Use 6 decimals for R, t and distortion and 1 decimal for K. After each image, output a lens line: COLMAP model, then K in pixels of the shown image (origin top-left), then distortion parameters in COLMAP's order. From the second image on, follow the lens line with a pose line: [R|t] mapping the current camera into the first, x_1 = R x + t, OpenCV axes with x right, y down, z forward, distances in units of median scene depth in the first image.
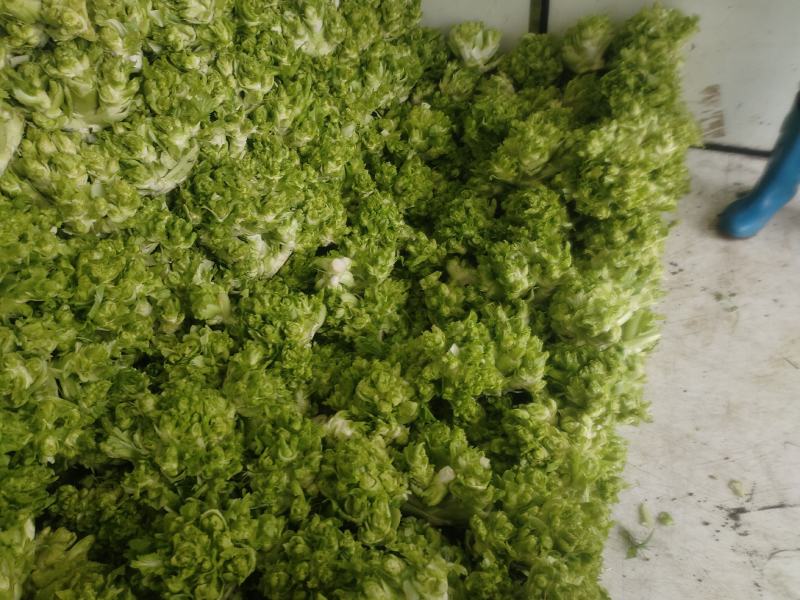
lens RADIAL K [[600.5, 0, 400.0], [0, 600.5, 300.0], [0, 0, 1]] dist [0.059889, -0.062238]
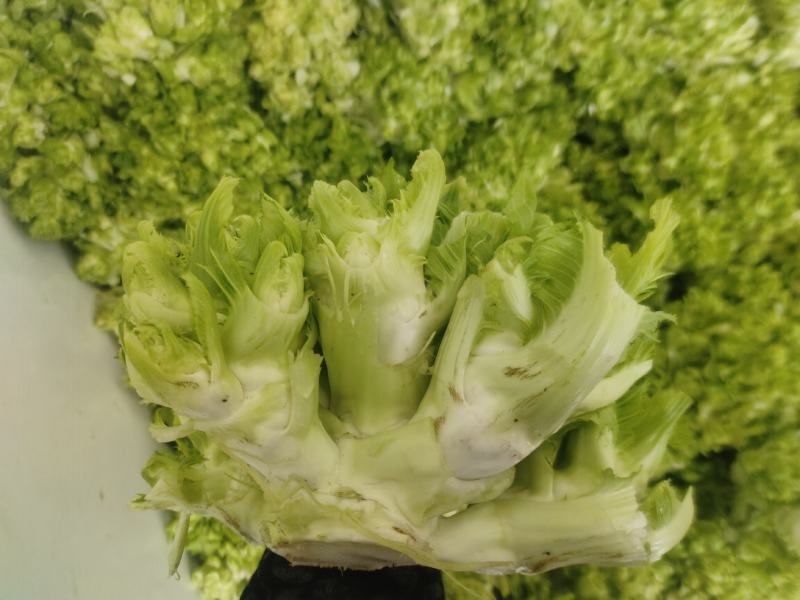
lens RADIAL K [[603.2, 0, 401.1], [0, 603.2, 309.8], [0, 0, 1]] dist [0.053303, -0.053102]
pose [[0.761159, 0.536328, -0.364678, -0.132404], [-0.424313, 0.837049, 0.345409, 0.217636], [0.490505, -0.108173, 0.864698, -0.186037]]
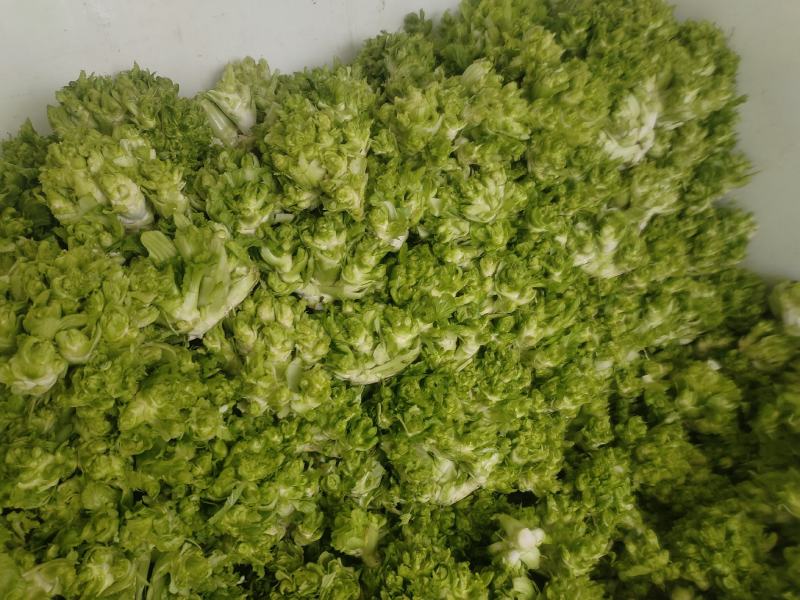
lens RADIAL K [[600.5, 0, 400.0], [0, 600.5, 300.0], [0, 0, 1]] dist [0.059889, -0.062238]
pose [[0.865895, 0.329062, -0.376755, -0.050393], [-0.399946, 0.907792, -0.126321, -0.170076], [0.300448, 0.260062, 0.917660, 0.163005]]
